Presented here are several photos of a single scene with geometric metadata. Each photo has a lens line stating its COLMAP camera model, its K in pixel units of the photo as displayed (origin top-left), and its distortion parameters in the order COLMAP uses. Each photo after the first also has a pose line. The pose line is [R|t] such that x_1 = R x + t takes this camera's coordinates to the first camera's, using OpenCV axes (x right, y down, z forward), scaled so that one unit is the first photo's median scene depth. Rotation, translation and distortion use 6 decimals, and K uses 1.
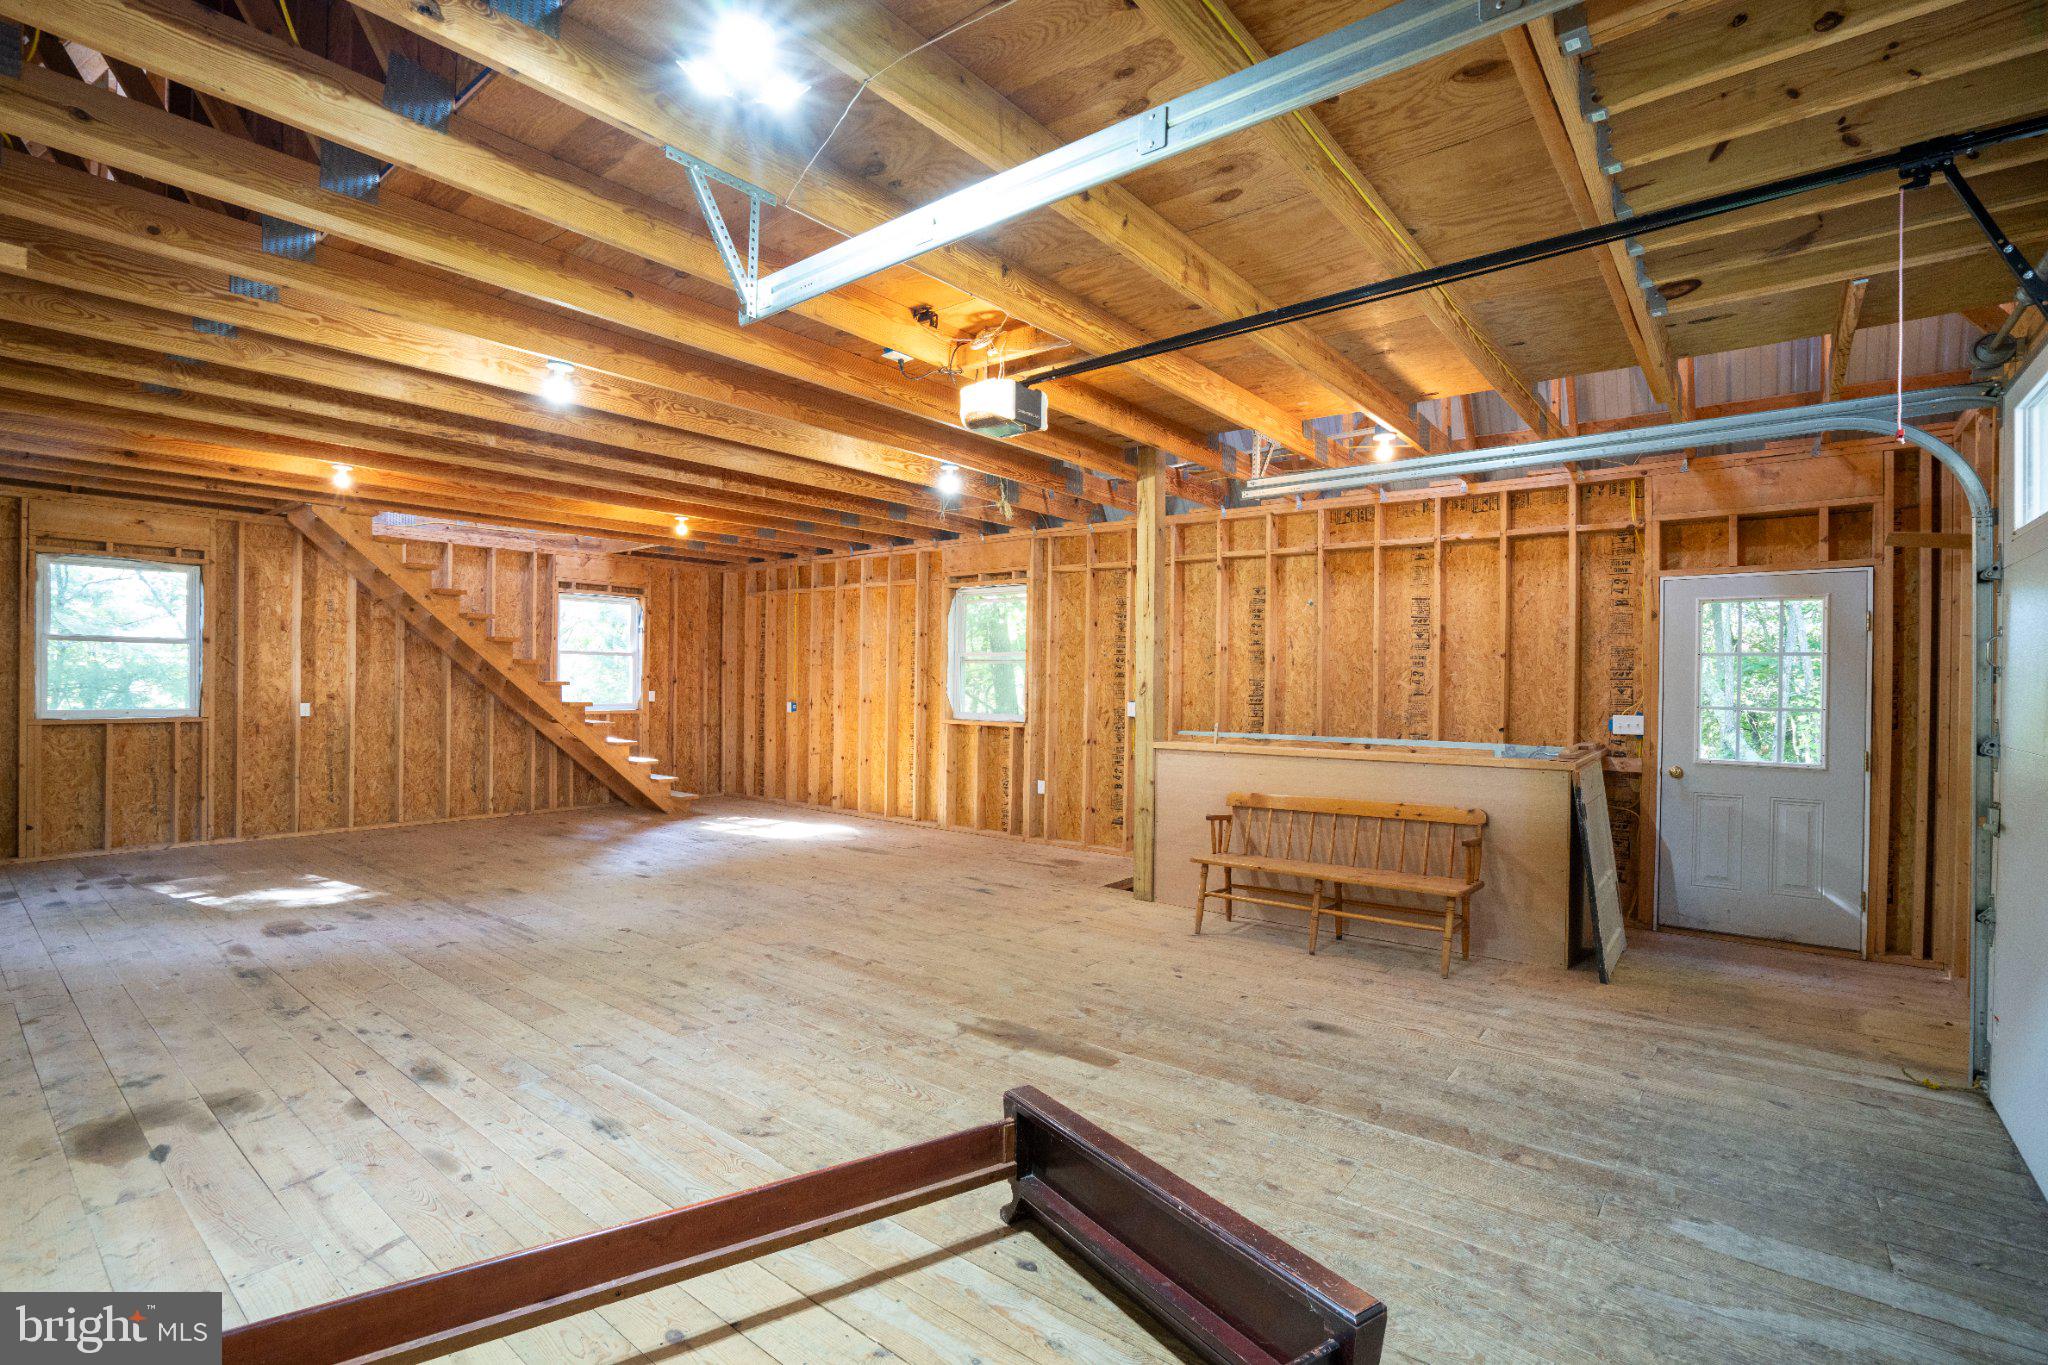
lens RADIAL K [[942.7, 0, 1020.4], [0, 942.7, 685.4], [0, 0, 1]] dist [-0.063667, 0.027298]
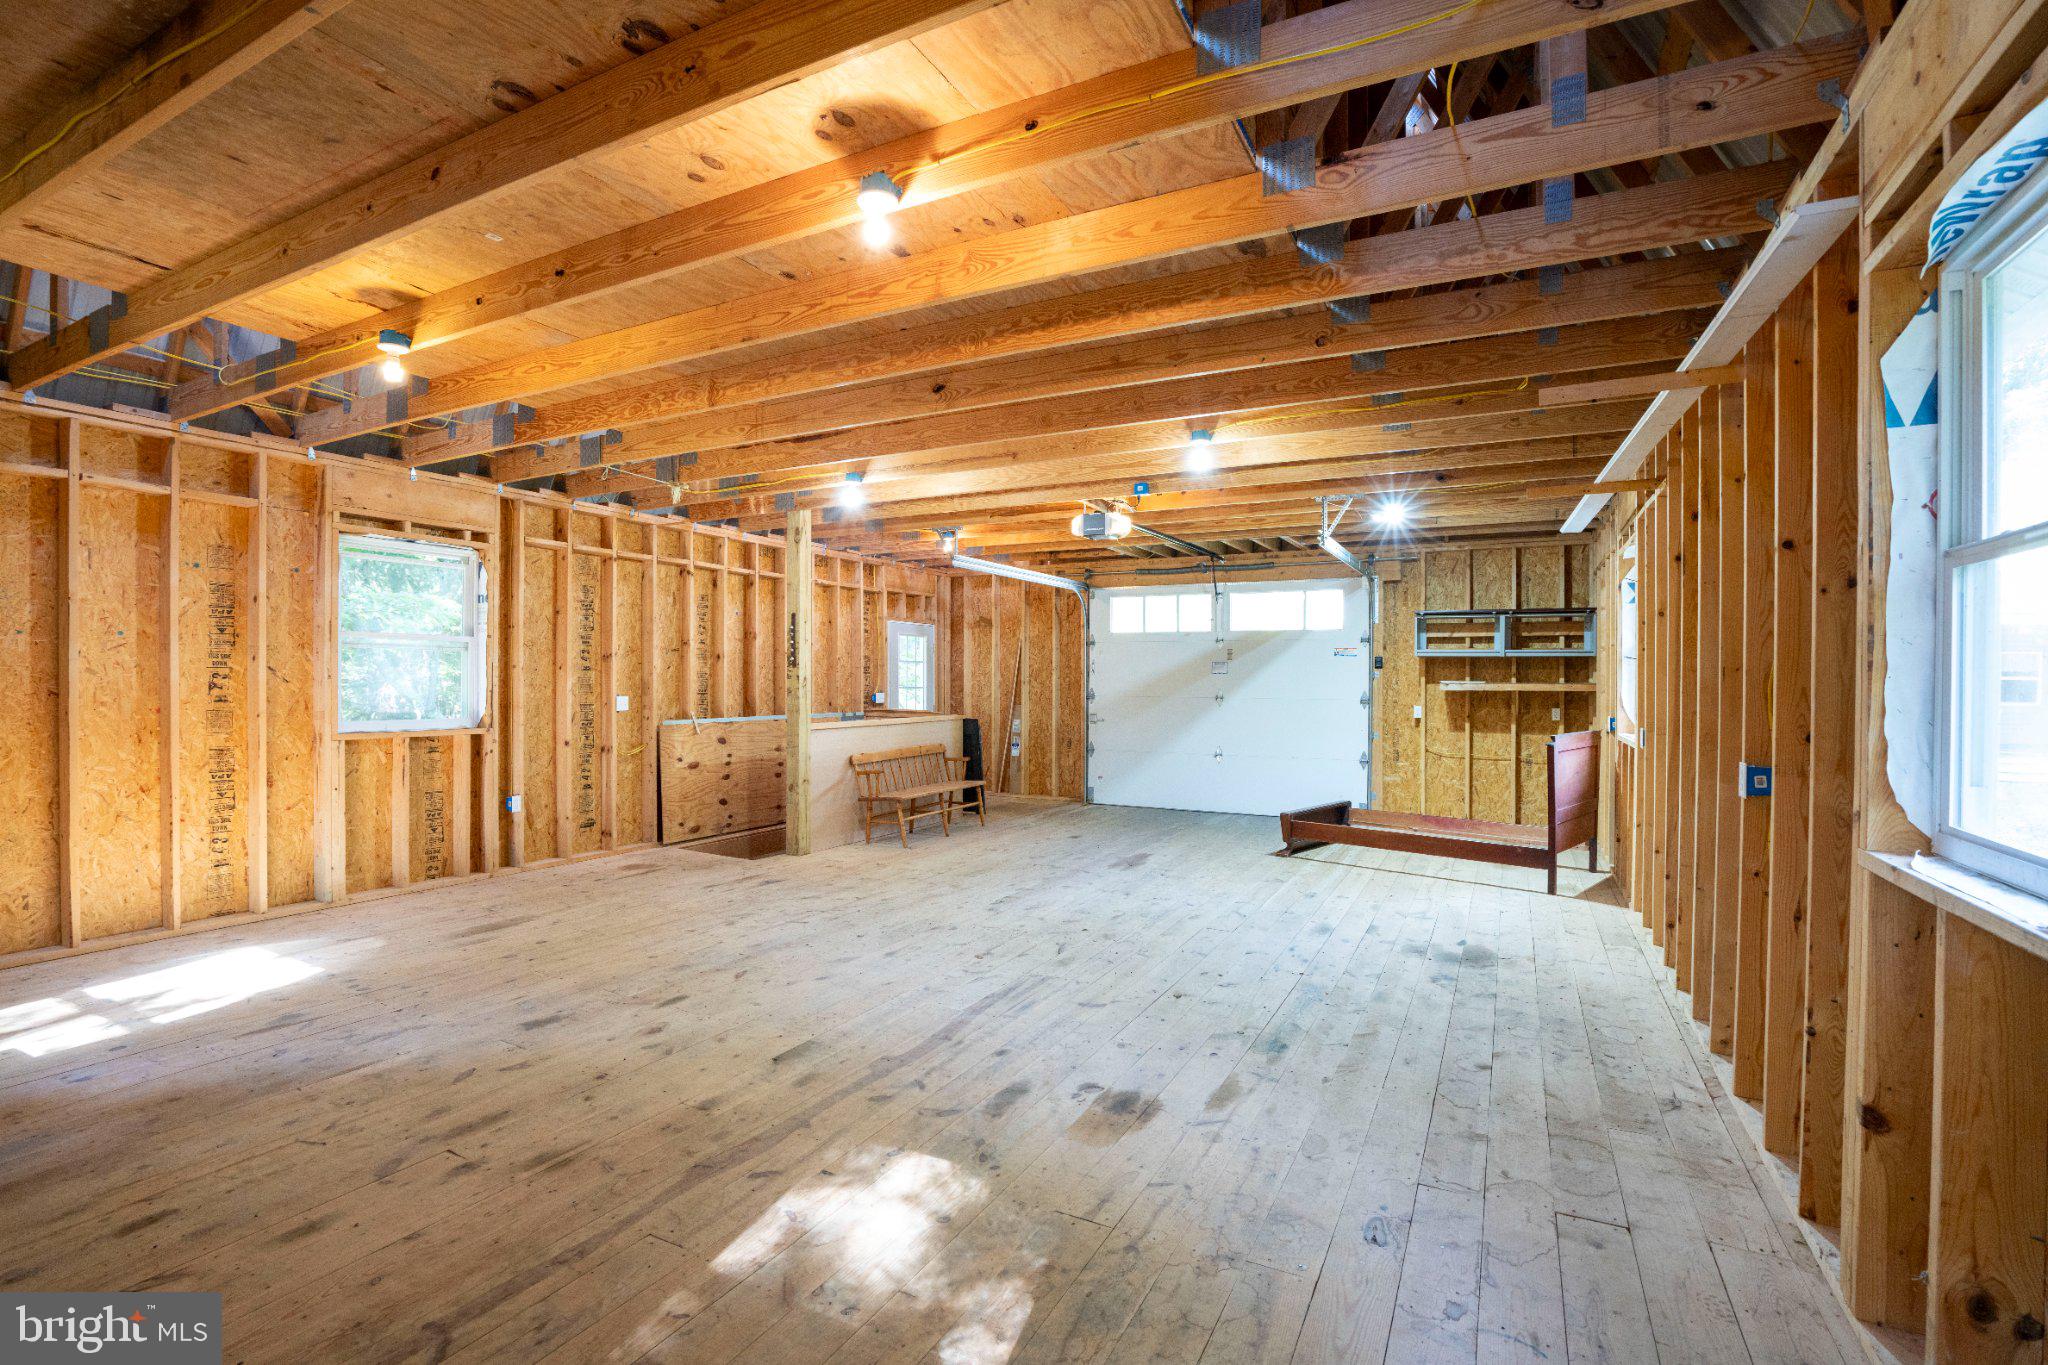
lens RADIAL K [[942.7, 0, 1020.4], [0, 942.7, 685.4], [0, 0, 1]] dist [-0.063667, 0.027298]
pose [[-0.188573, -0.017790, 0.981898, -1.344425], [-0.006615, 0.999836, 0.016845, -0.017376], [-0.982037, -0.003319, -0.188660, 1.148876]]
